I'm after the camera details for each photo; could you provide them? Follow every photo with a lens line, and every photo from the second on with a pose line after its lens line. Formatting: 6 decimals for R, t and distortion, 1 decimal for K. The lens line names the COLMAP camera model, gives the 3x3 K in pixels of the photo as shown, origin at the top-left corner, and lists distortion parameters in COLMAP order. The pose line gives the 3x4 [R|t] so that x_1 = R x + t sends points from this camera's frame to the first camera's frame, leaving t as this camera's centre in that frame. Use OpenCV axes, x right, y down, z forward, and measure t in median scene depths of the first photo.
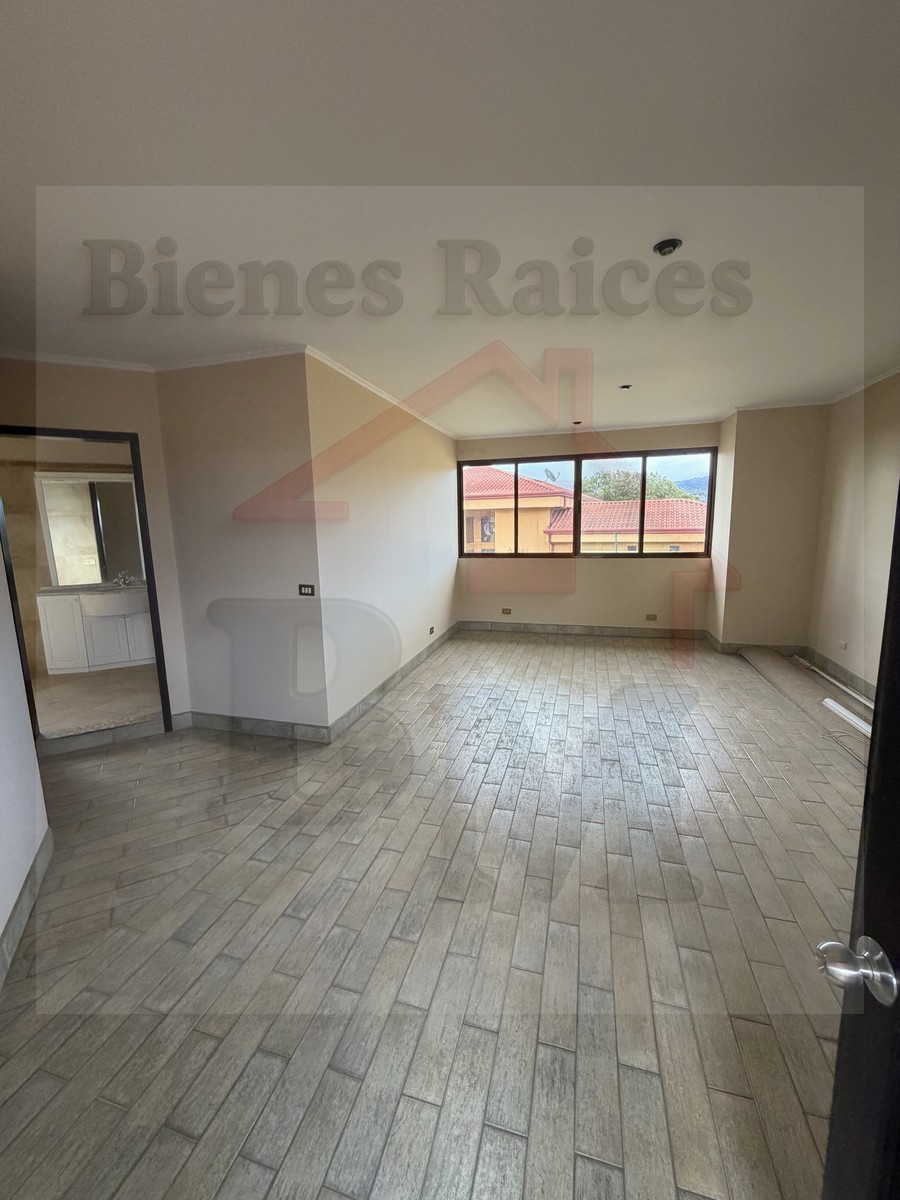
lens RADIAL K [[479.4, 0, 450.1], [0, 479.4, 597.1], [0, 0, 1]] dist [0.002718, 0.000372]
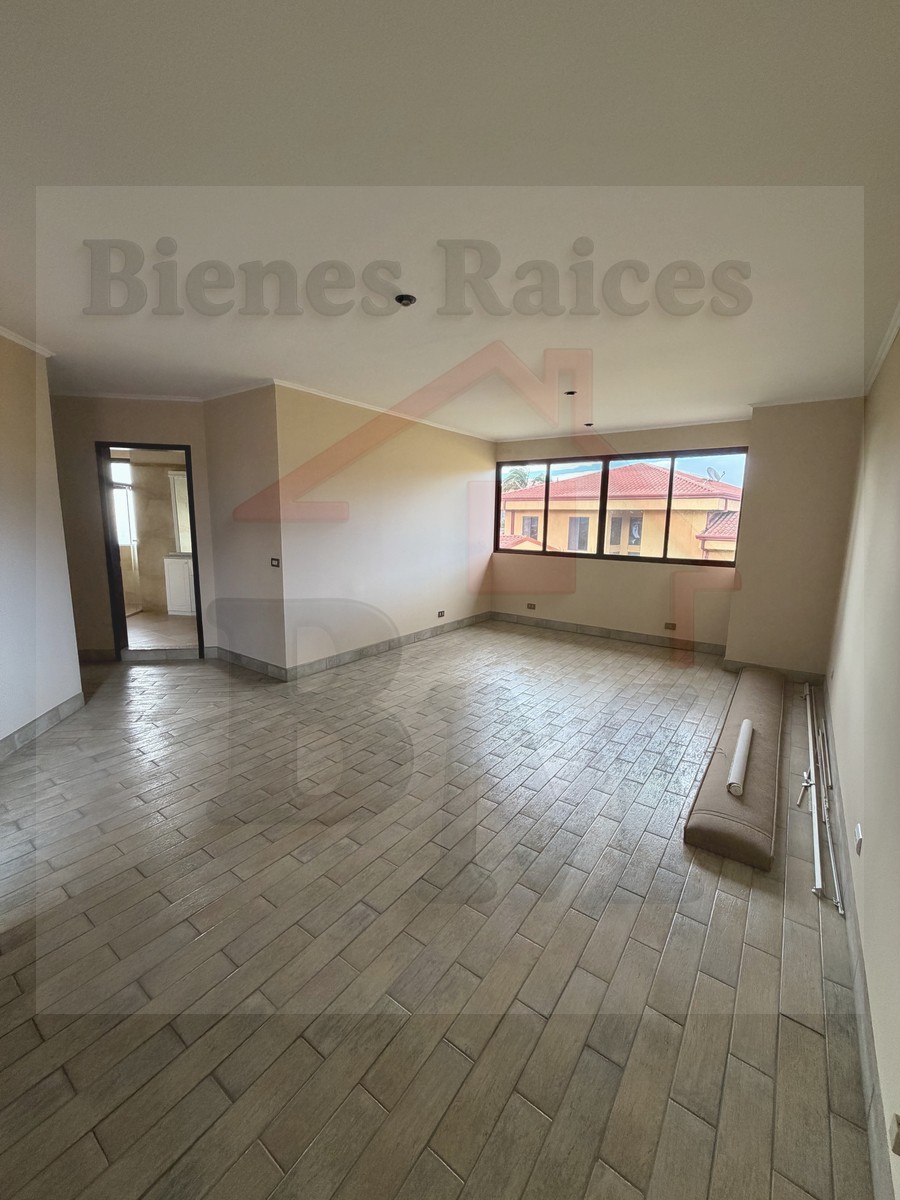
lens RADIAL K [[479.4, 0, 452.2], [0, 479.4, 600.3], [0, 0, 1]] dist [0.002718, 0.000372]
pose [[0.938824, 0.095299, -0.330950, 0.320178], [-0.091314, 0.995439, 0.027607, 0.003975], [0.332072, 0.004302, 0.943244, -0.044238]]
